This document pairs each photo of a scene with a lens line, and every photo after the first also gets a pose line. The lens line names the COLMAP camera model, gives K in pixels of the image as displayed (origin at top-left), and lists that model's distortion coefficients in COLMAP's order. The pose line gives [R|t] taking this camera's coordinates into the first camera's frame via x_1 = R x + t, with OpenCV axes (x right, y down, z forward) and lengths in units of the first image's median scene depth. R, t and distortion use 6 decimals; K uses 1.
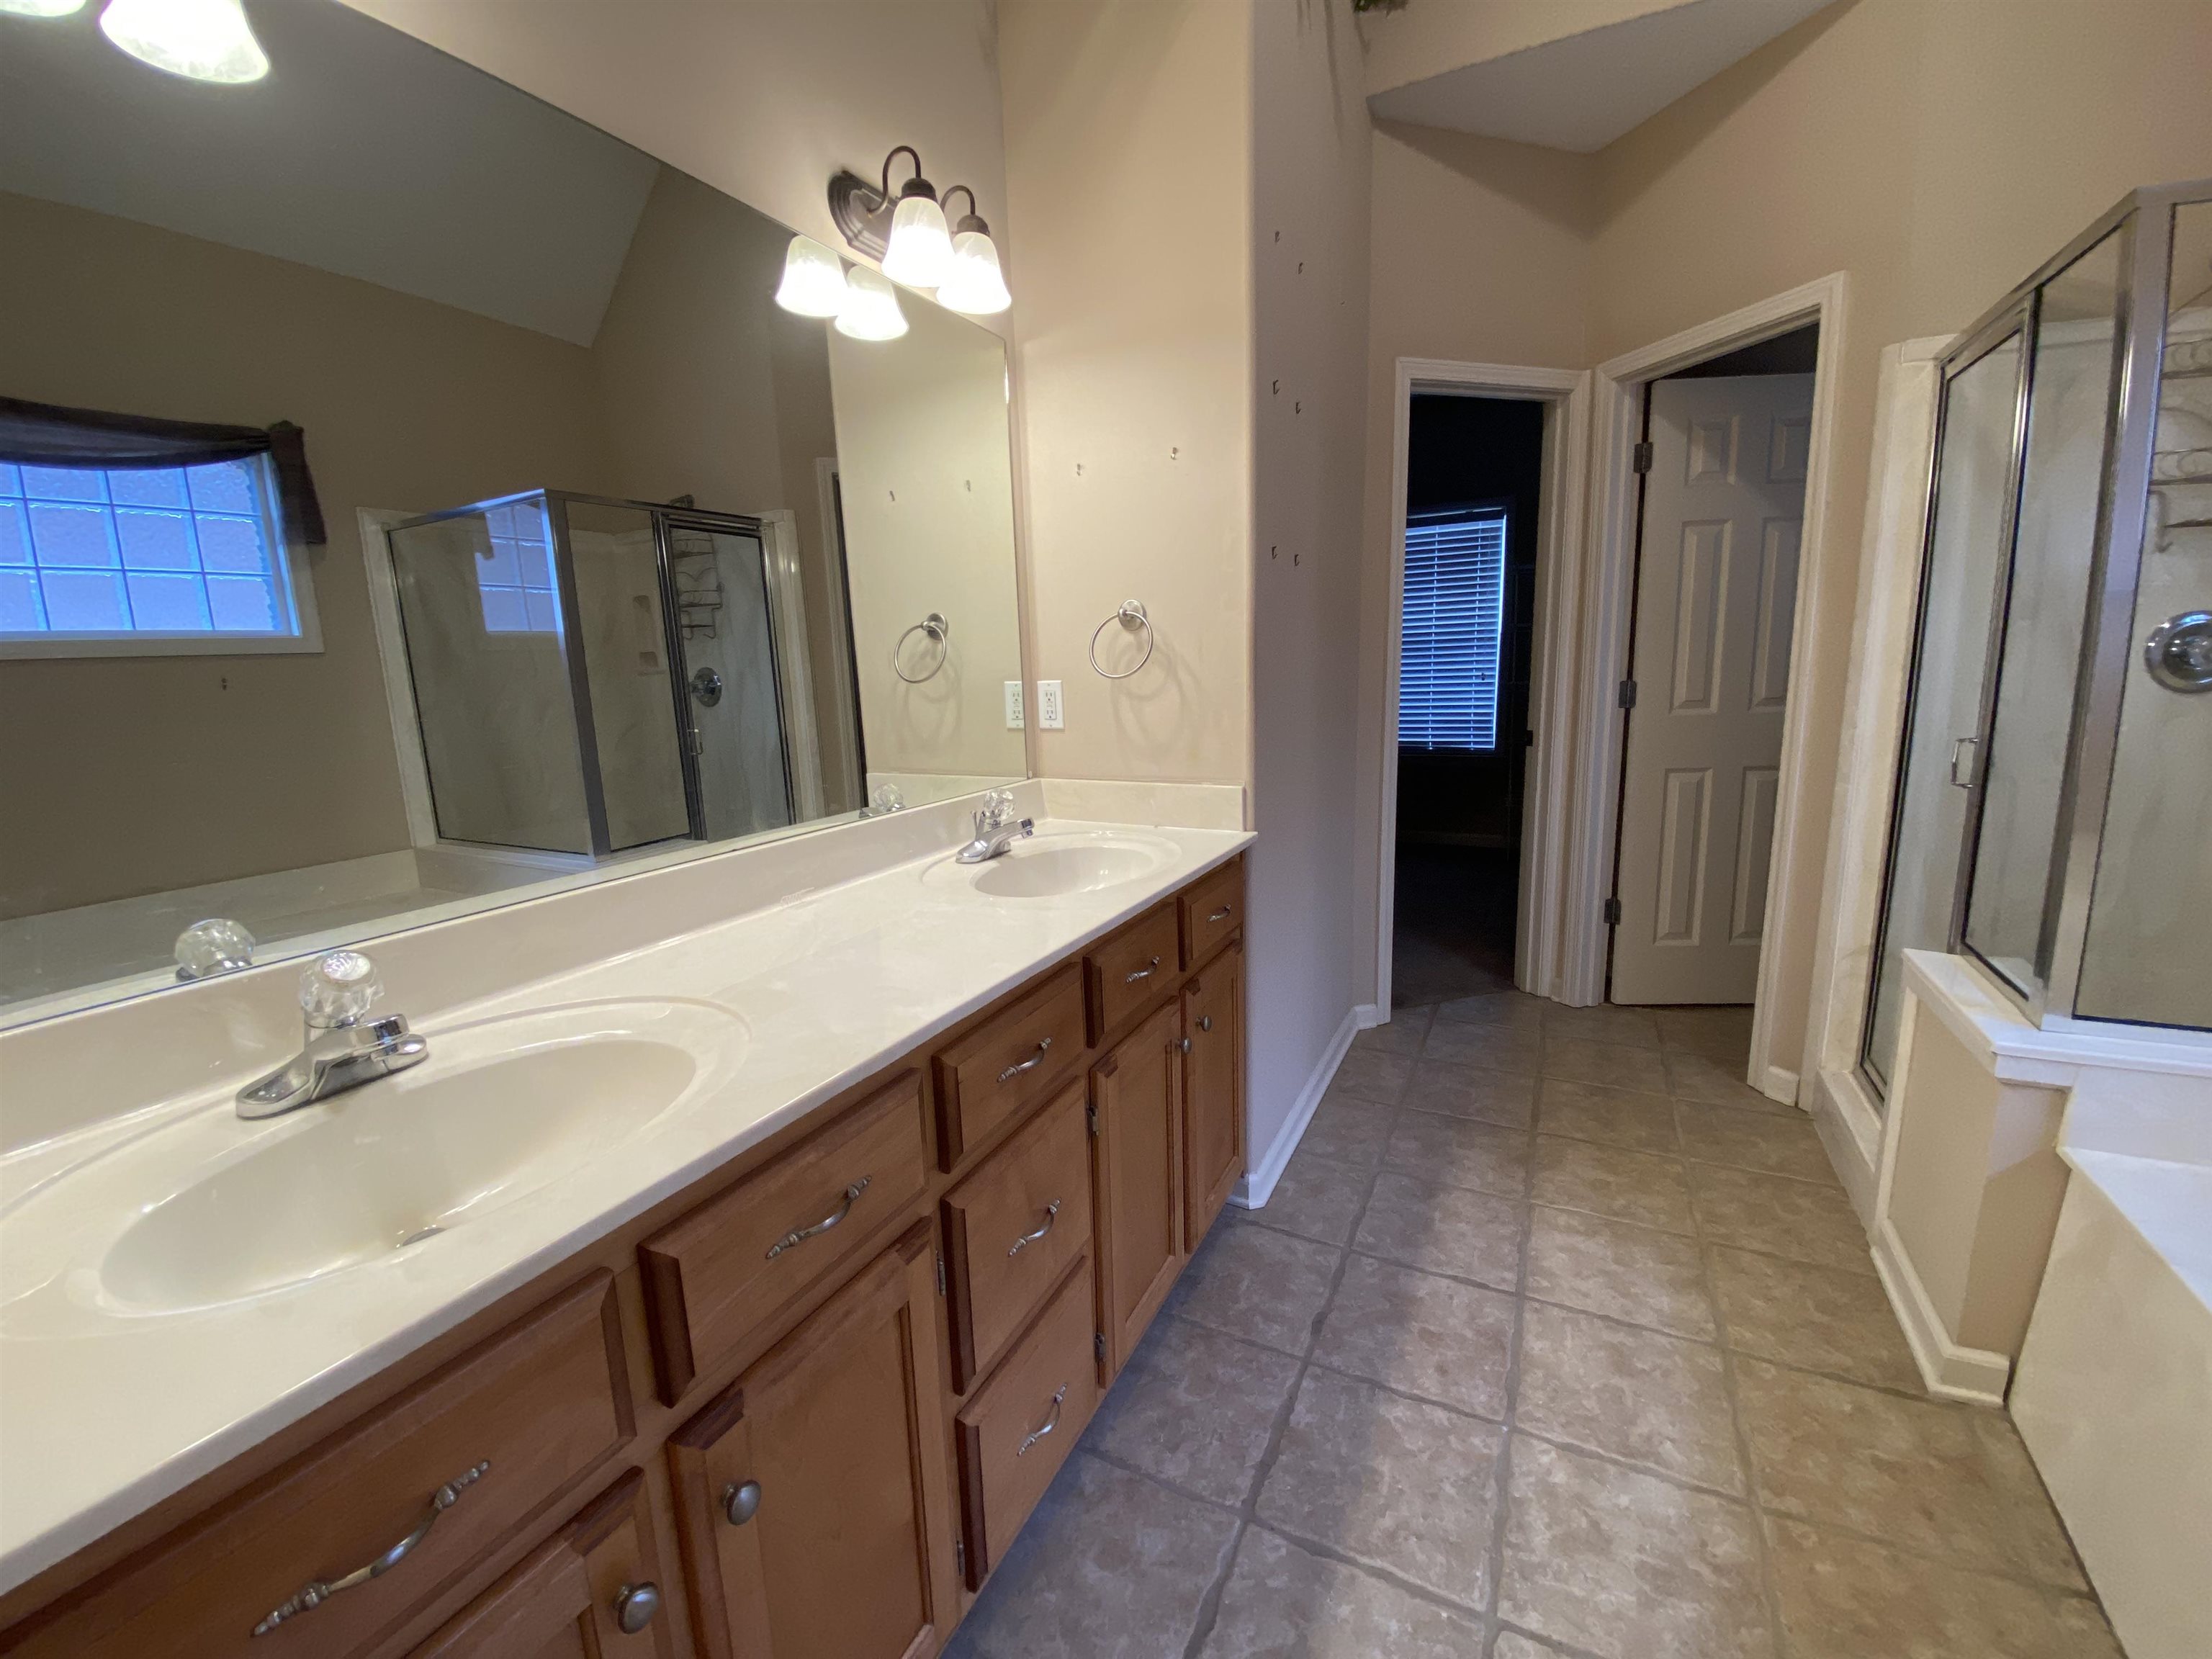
lens RADIAL K [[892.1, 0, 1104.4], [0, 892.1, 819.4], [0, 0, 1]] dist [0.006717, -0.014477]
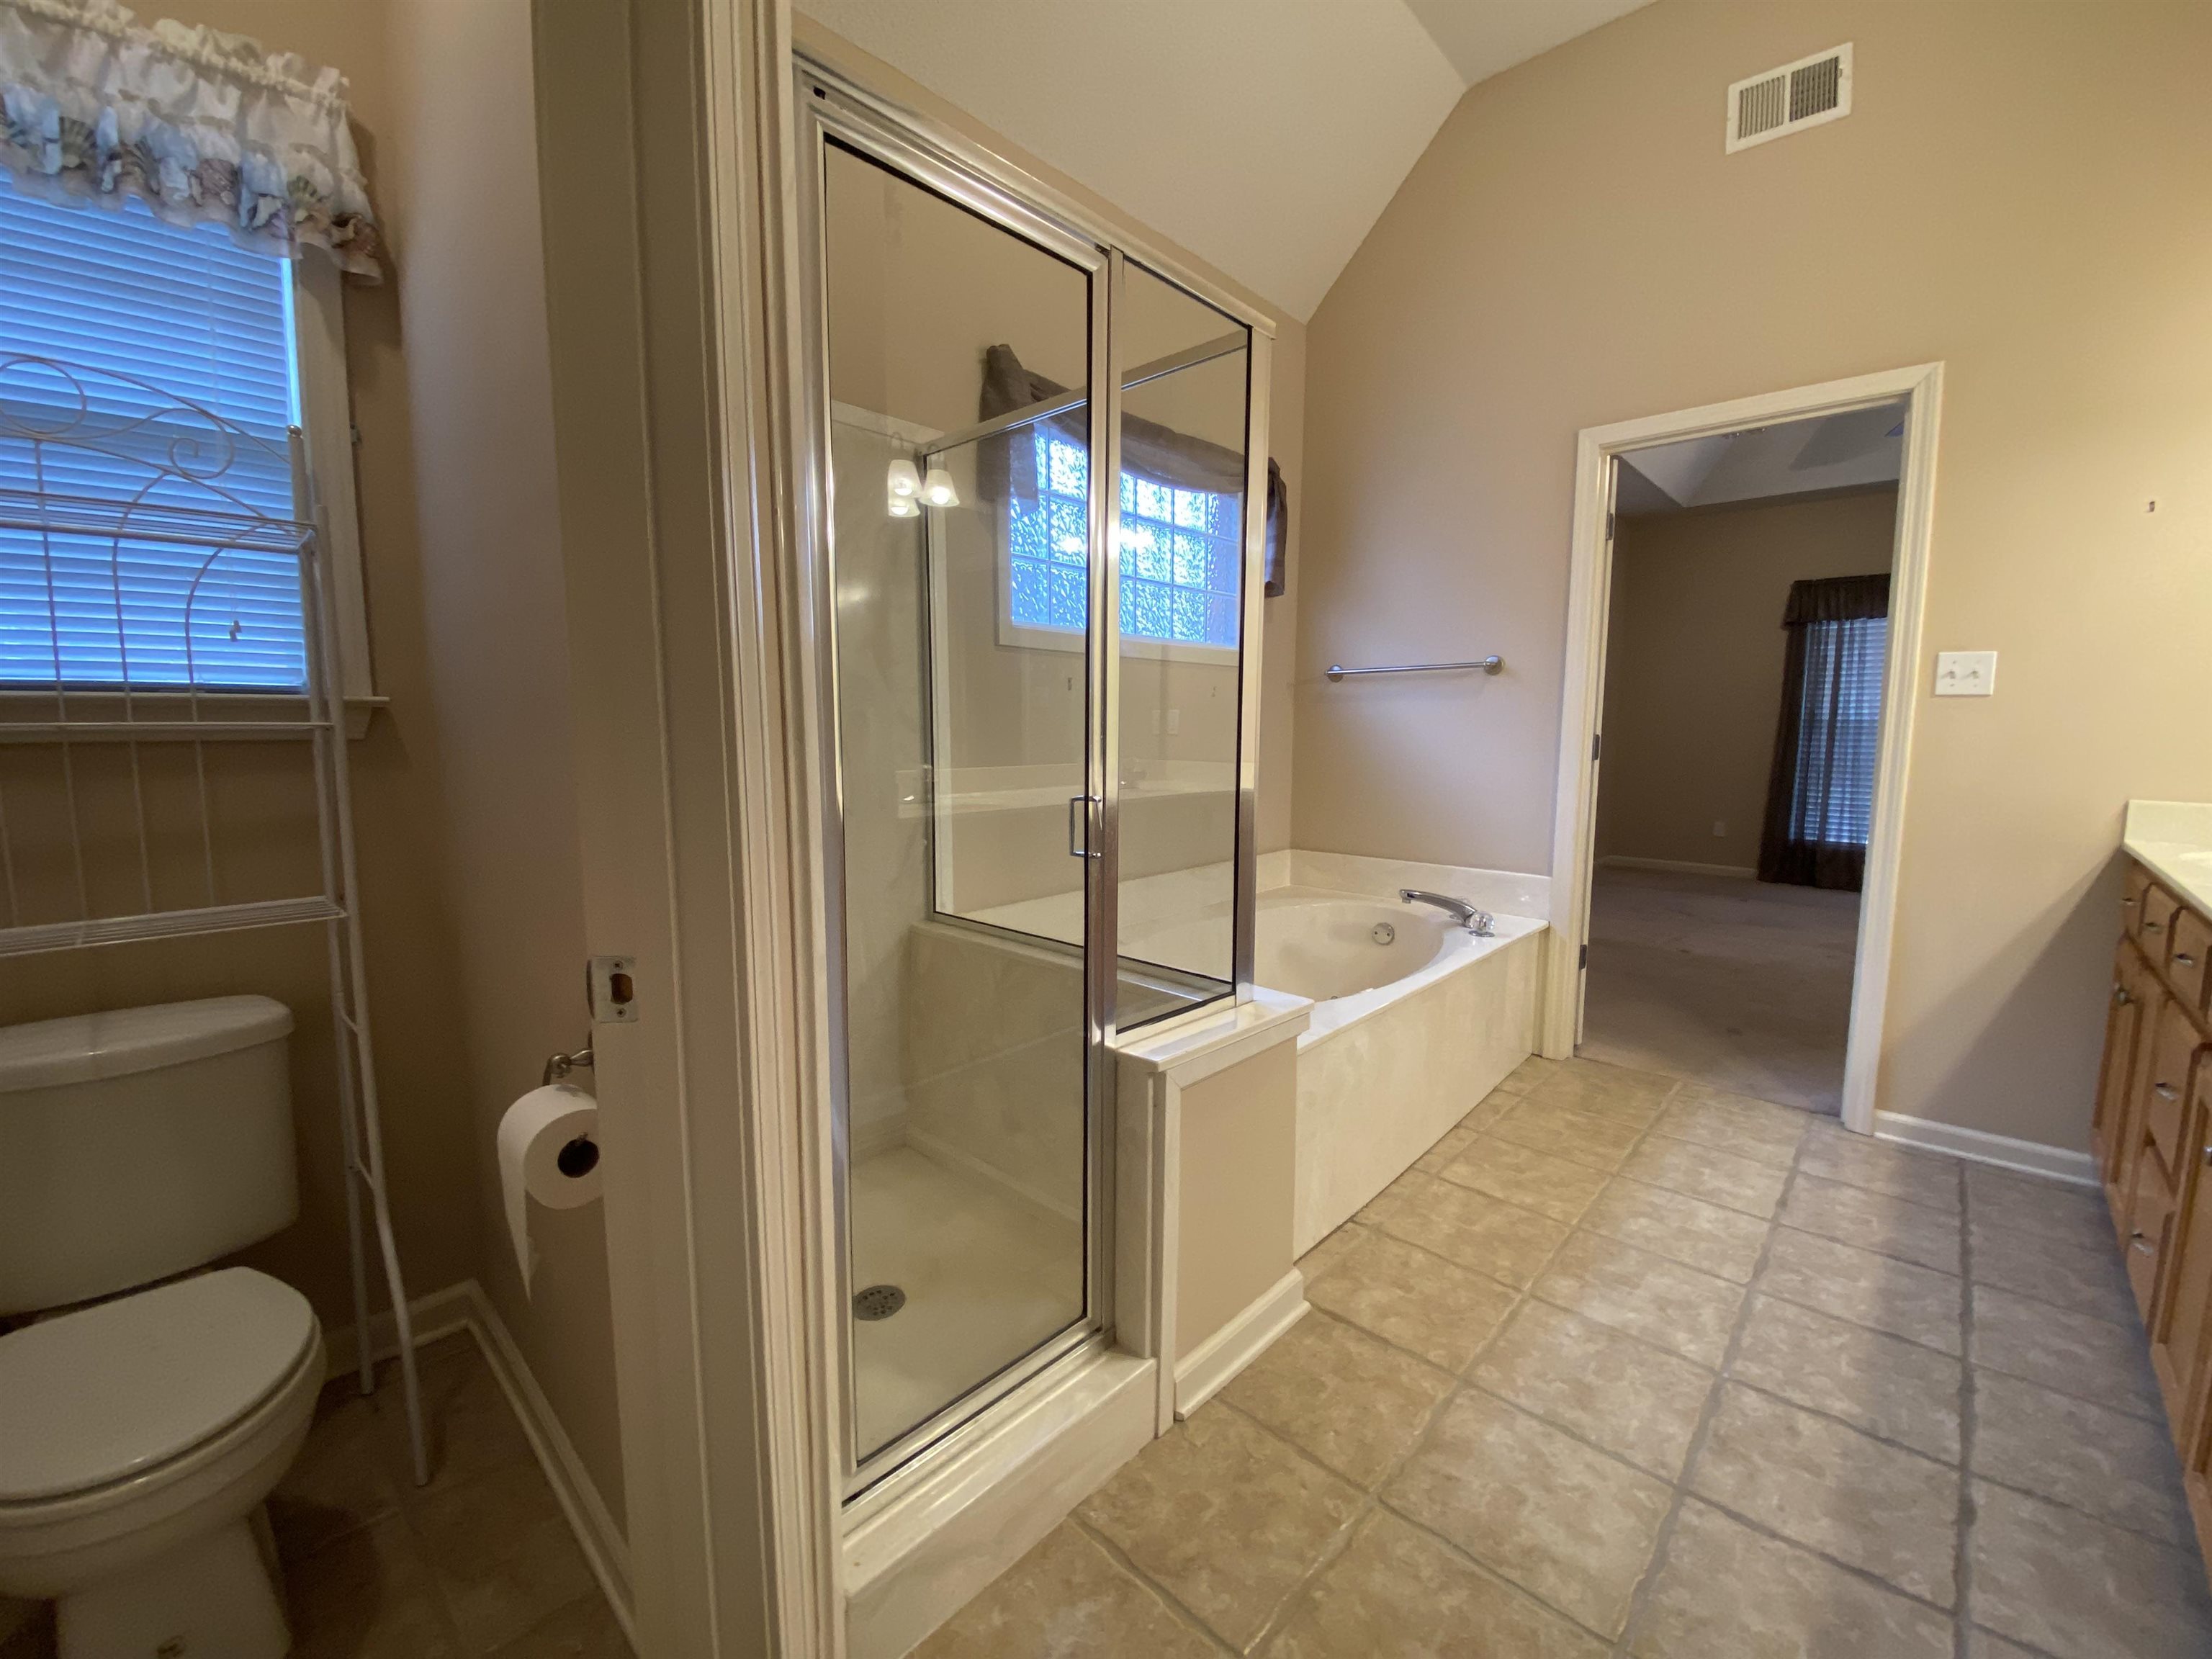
lens RADIAL K [[892.1, 0, 1107.5], [0, 892.1, 816.0], [0, 0, 1]] dist [0.006717, -0.014477]
pose [[-0.961067, -0.005587, 0.276260, 0.786111], [0.072486, 0.959683, 0.271577, -0.296180], [-0.266639, 0.281029, -0.921914, 1.793368]]
